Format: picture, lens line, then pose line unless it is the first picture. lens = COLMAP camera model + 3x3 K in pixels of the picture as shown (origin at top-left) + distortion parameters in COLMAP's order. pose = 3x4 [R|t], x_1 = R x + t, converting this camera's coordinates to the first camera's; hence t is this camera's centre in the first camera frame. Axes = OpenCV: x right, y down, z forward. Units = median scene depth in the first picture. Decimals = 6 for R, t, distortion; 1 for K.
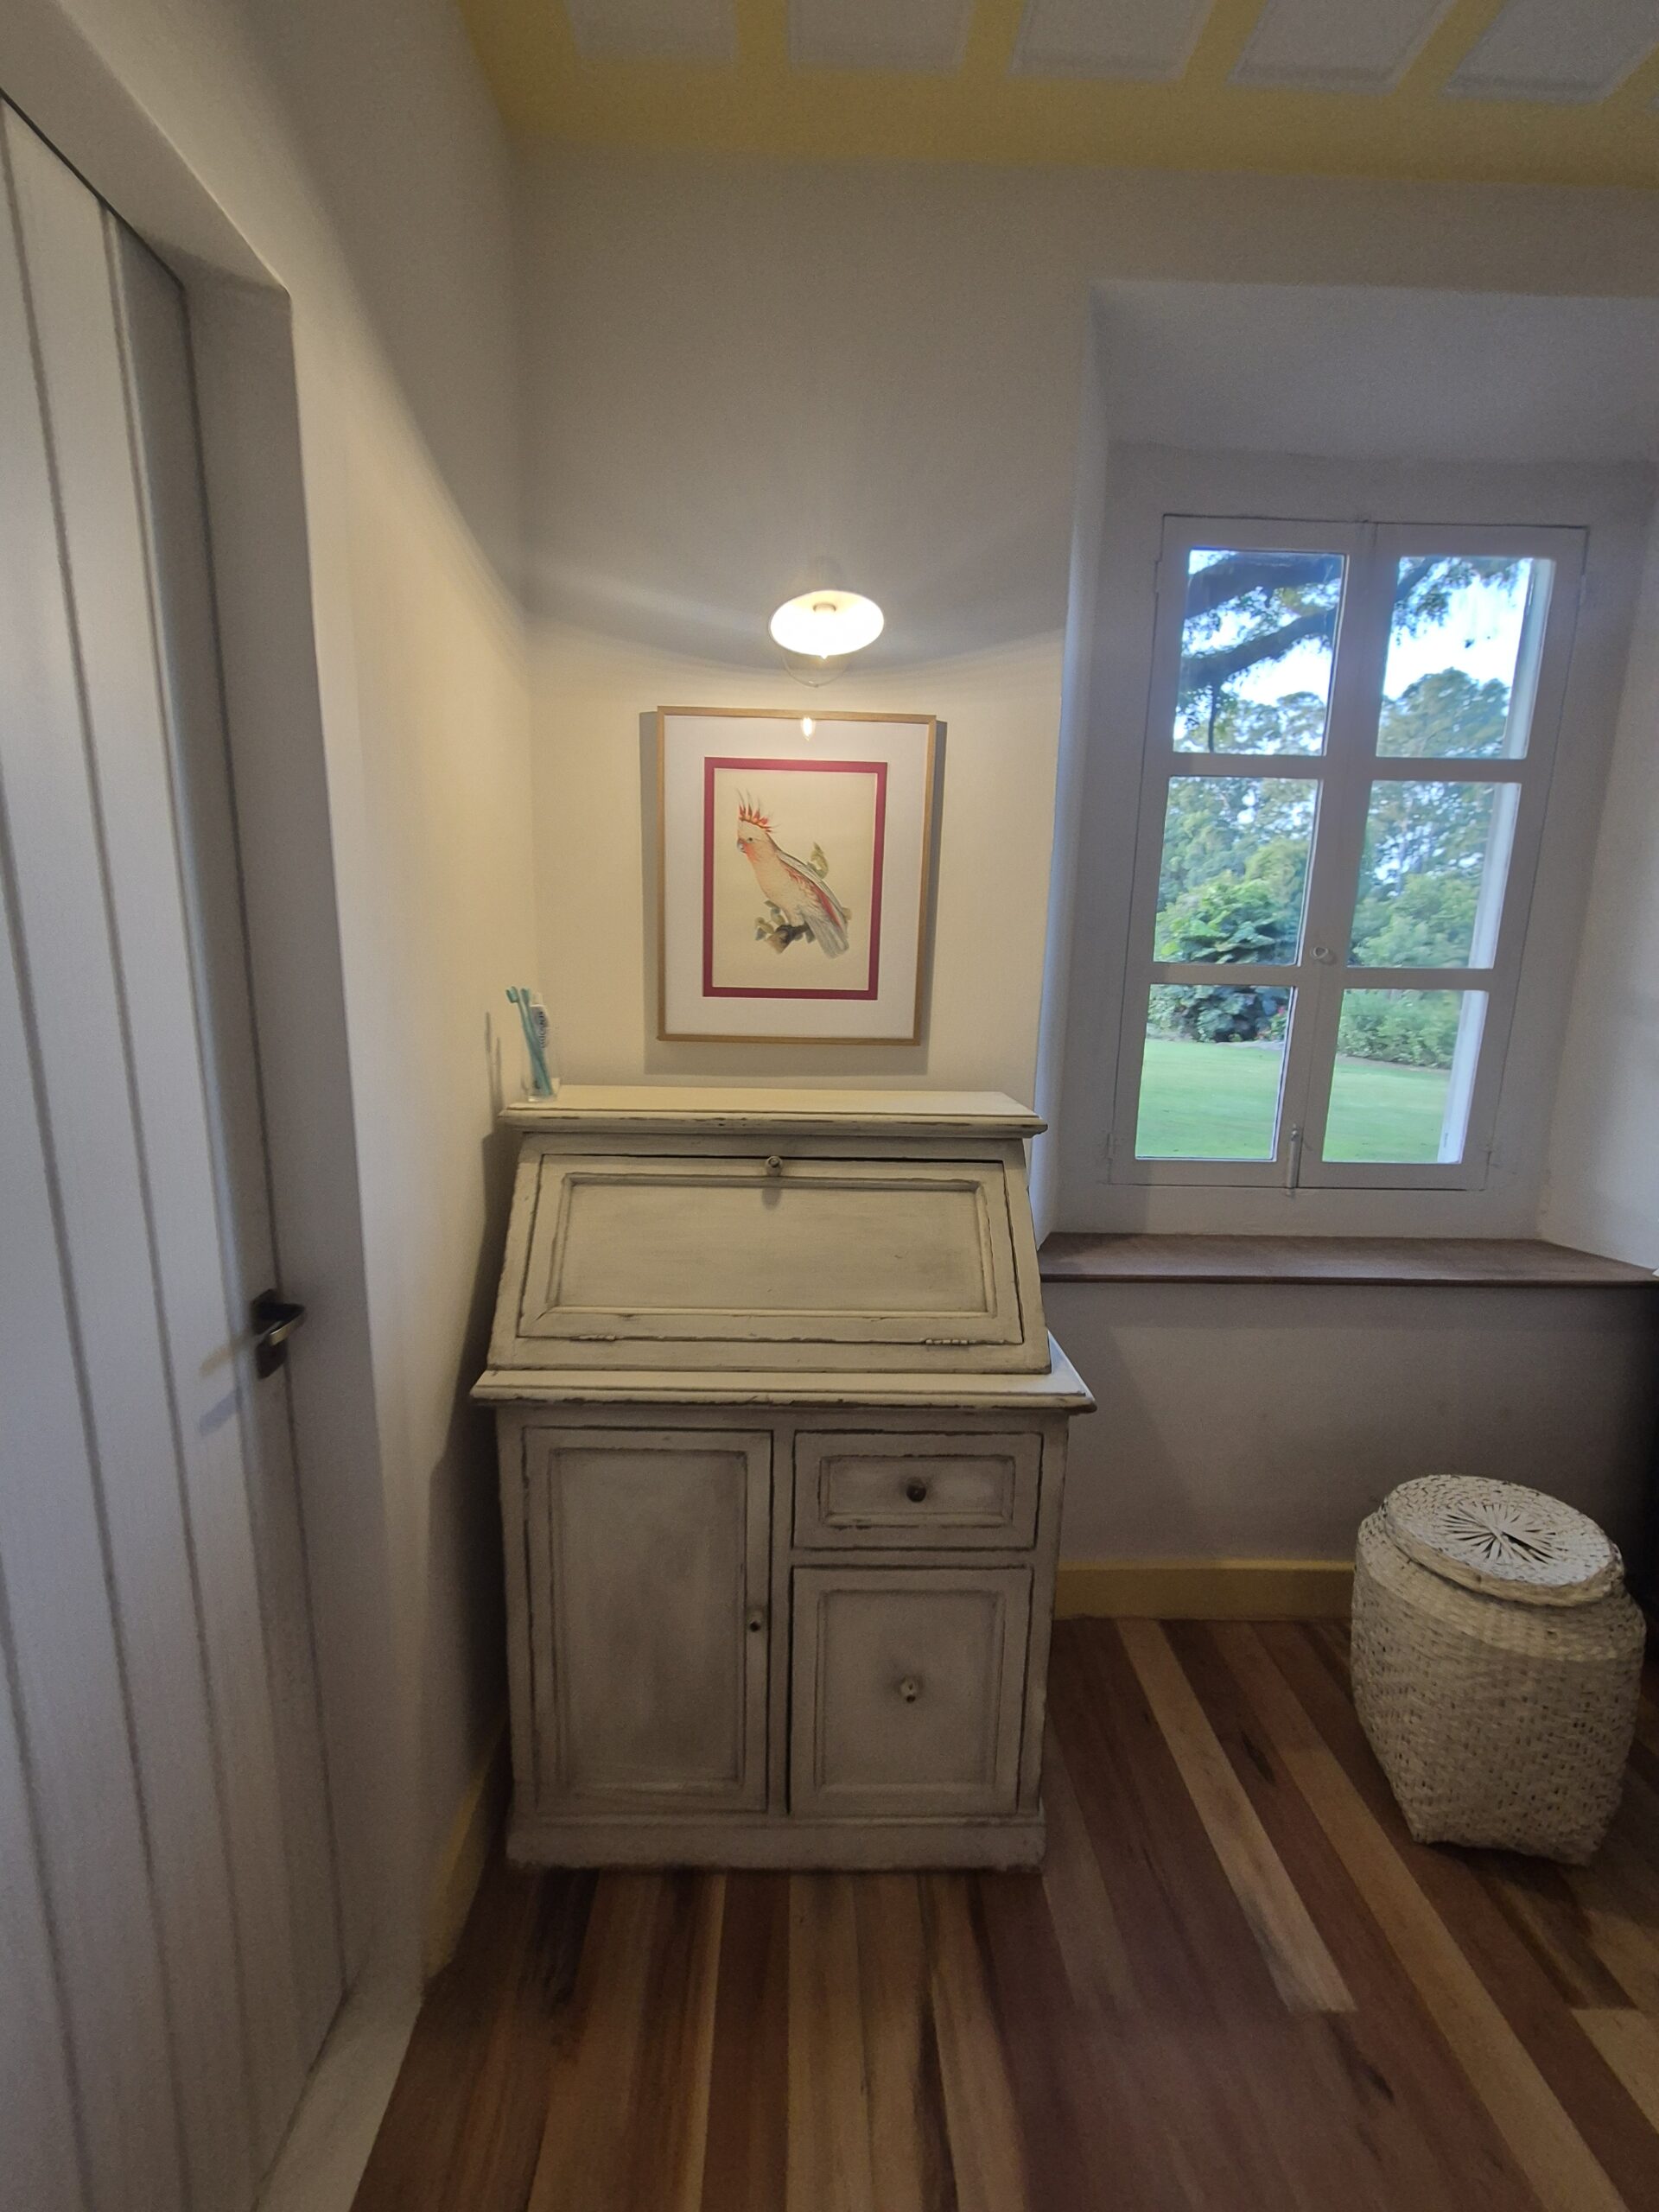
lens RADIAL K [[923.9, 0, 815.1], [0, 923.9, 1108.2], [0, 0, 1]] dist [0.007947, 0.000191]
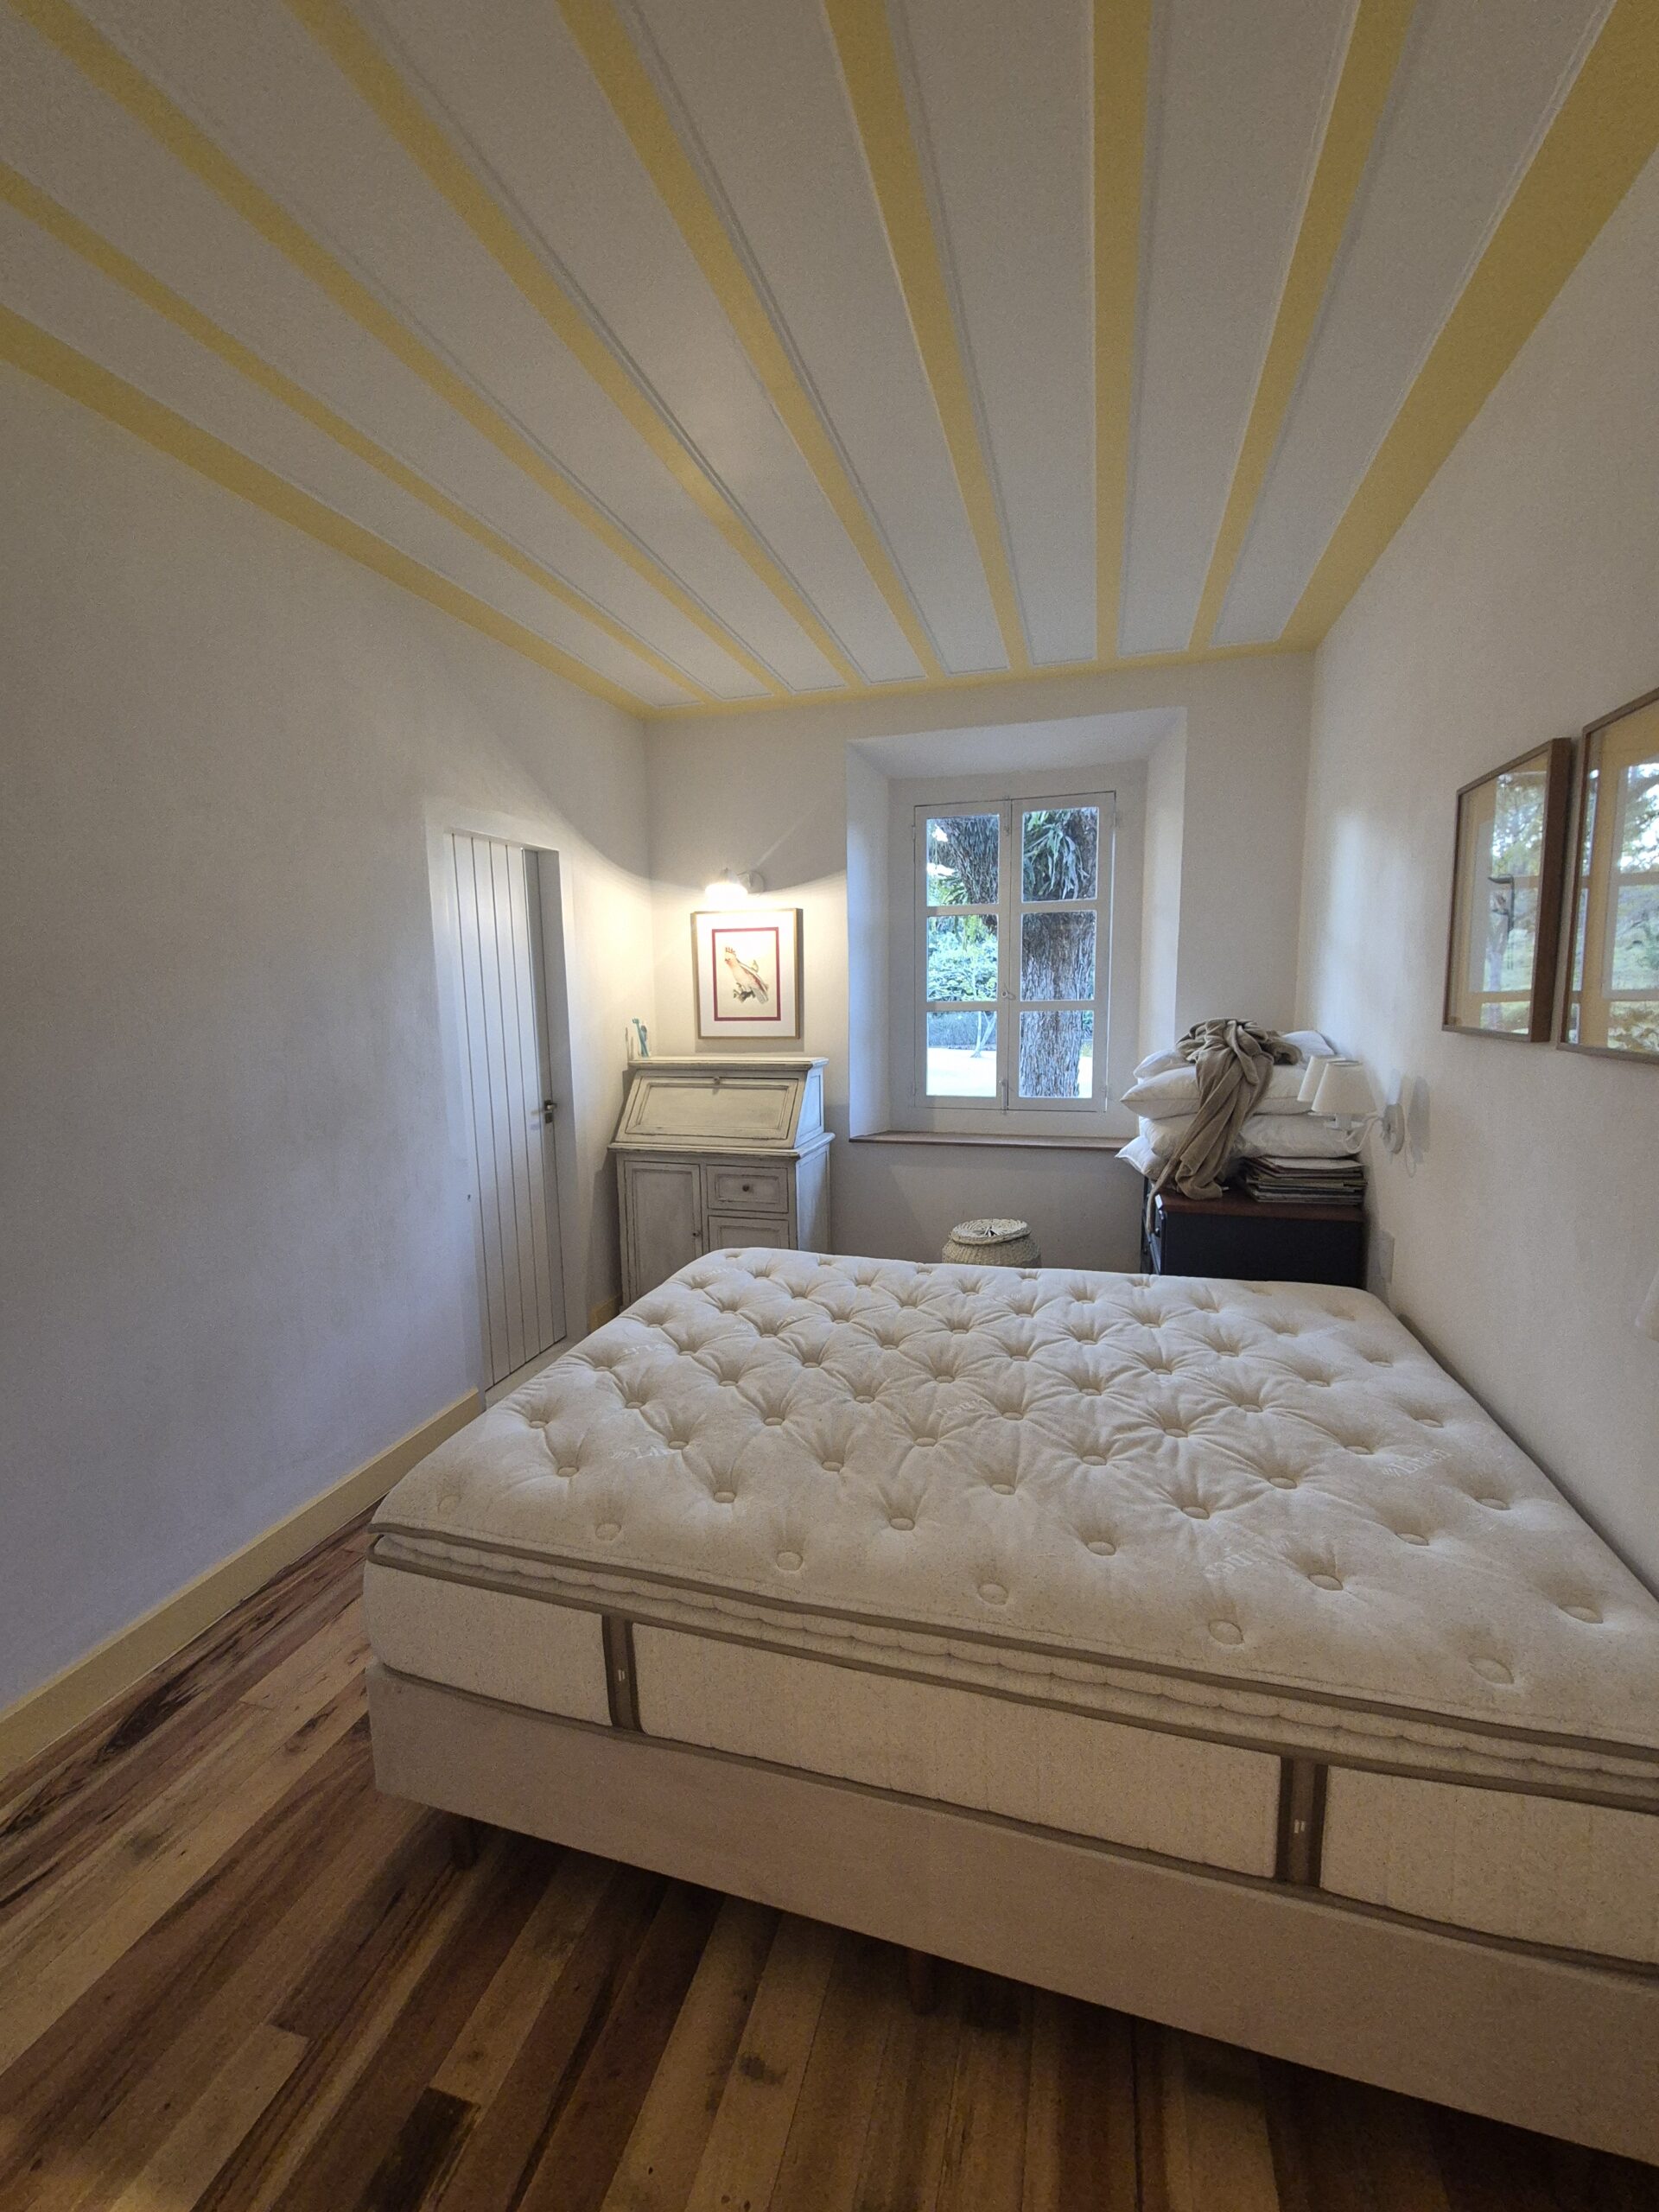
lens RADIAL K [[923.9, 0, 836.0], [0, 923.9, 1103.9], [0, 0, 1]] dist [0.007947, 0.000191]
pose [[0.952931, 0.000594, -0.303186, 1.094369], [-0.018734, 0.998203, -0.056924, 0.274888], [0.302608, 0.059925, 0.951230, -1.456887]]
